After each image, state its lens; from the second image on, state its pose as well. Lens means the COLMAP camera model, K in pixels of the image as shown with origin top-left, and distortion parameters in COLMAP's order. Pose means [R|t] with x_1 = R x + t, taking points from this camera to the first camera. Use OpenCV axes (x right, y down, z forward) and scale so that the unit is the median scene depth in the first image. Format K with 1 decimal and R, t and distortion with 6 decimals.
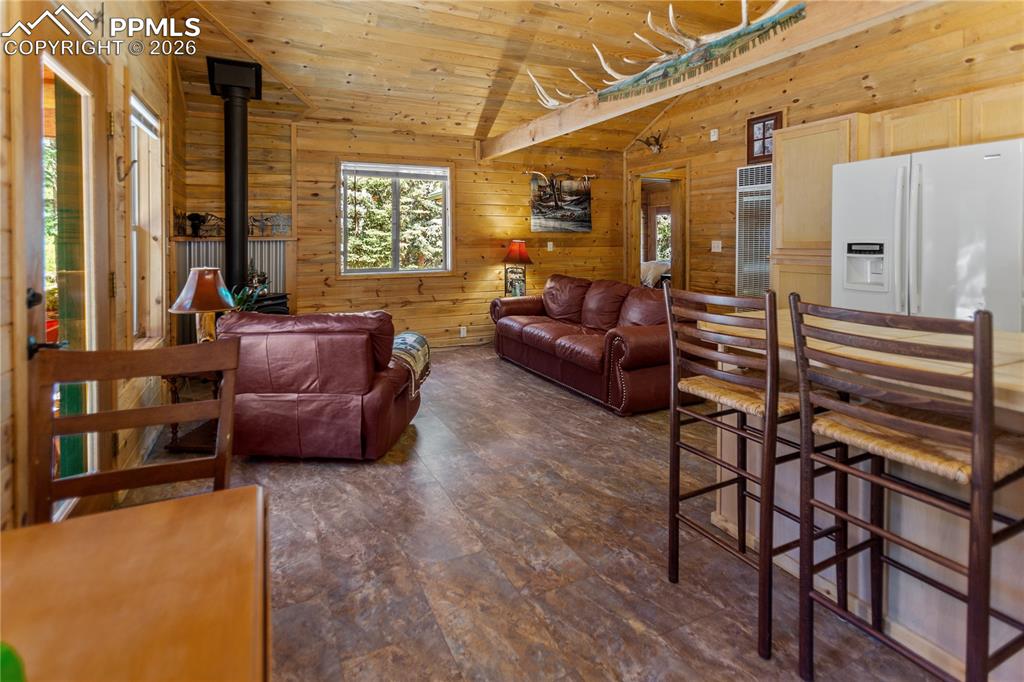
lens RADIAL K [[475.6, 0, 476.4], [0, 475.6, 346.0], [0, 0, 1]] dist [-0.002753, 0.000088]
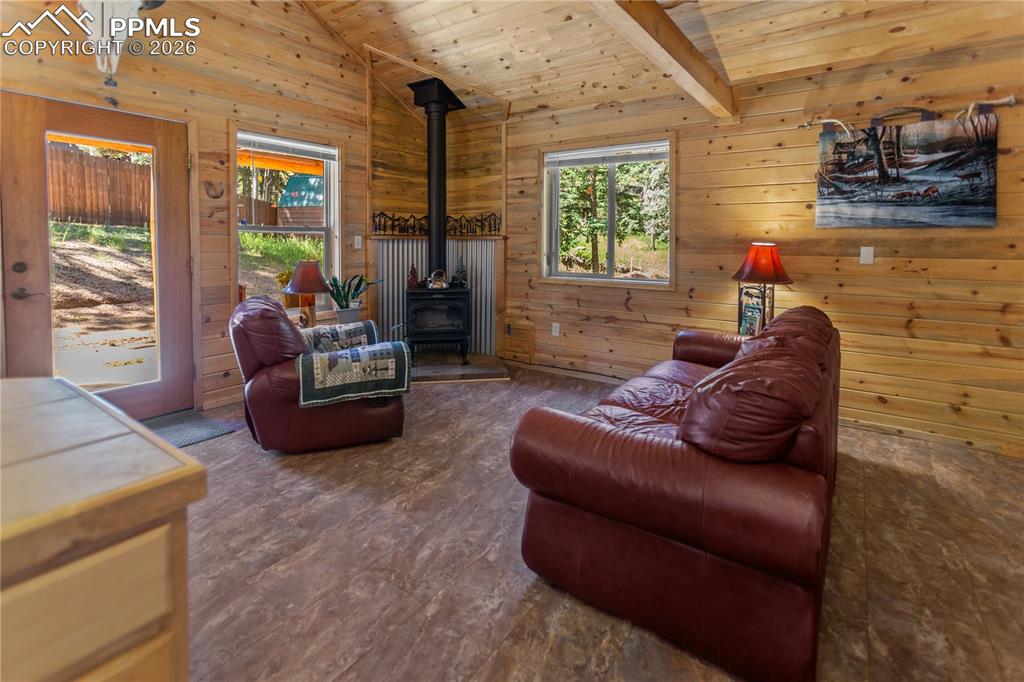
lens RADIAL K [[488.7, 0, 510.8], [0, 488.7, 332.9], [0, 0, 1]] dist [0.002036, 0.002076]
pose [[0.517664, 0.168080, -0.838912, 0.464984], [-0.193360, 0.978129, 0.076657, -0.099942], [0.833448, 0.122530, 0.538842, 0.431455]]
